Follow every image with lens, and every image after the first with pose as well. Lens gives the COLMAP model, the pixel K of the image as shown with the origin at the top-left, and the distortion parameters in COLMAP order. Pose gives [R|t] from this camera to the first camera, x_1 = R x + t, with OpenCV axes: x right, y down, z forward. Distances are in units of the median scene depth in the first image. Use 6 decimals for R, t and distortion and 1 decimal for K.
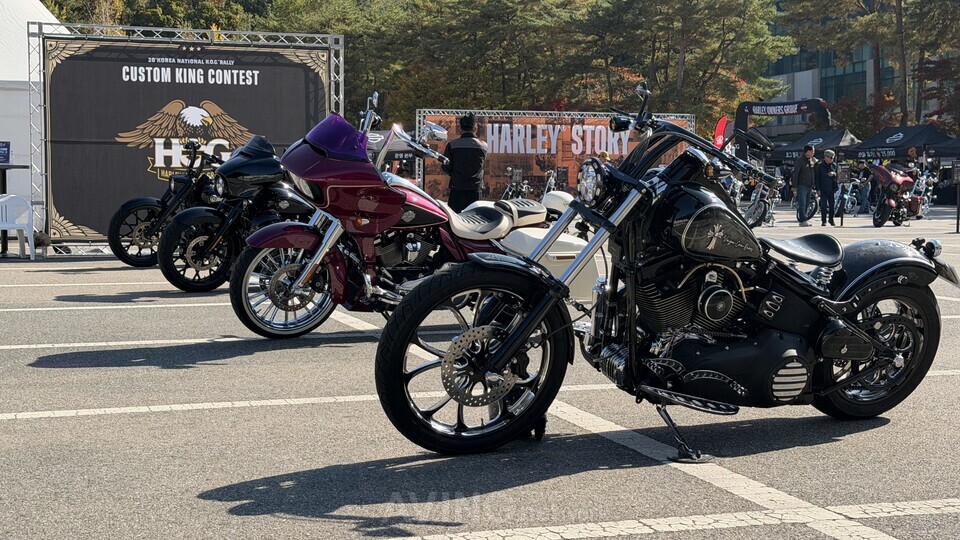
lens RADIAL K [[1420.3, 0, 480.0], [0, 1420.3, 270.0], [0, 0, 1]] dist [0.139732, -0.087547]
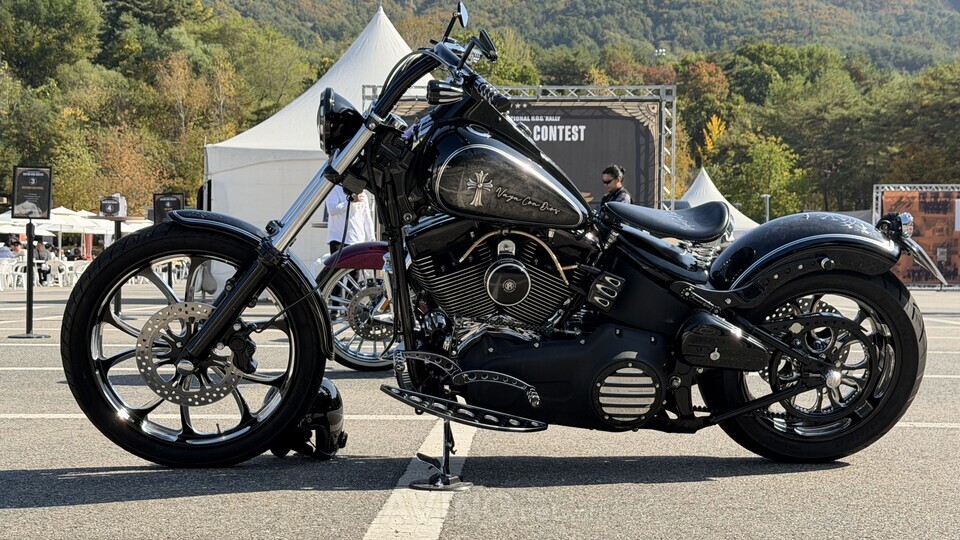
lens RADIAL K [[1420.3, 0, 480.0], [0, 1420.3, 270.0], [0, 0, 1]] dist [0.139732, -0.087547]
pose [[0.935891, 0.004638, -0.352258, 0.119638], [-0.027692, 0.997788, -0.060435, 0.017991], [0.351199, 0.066315, 0.933949, 0.085389]]
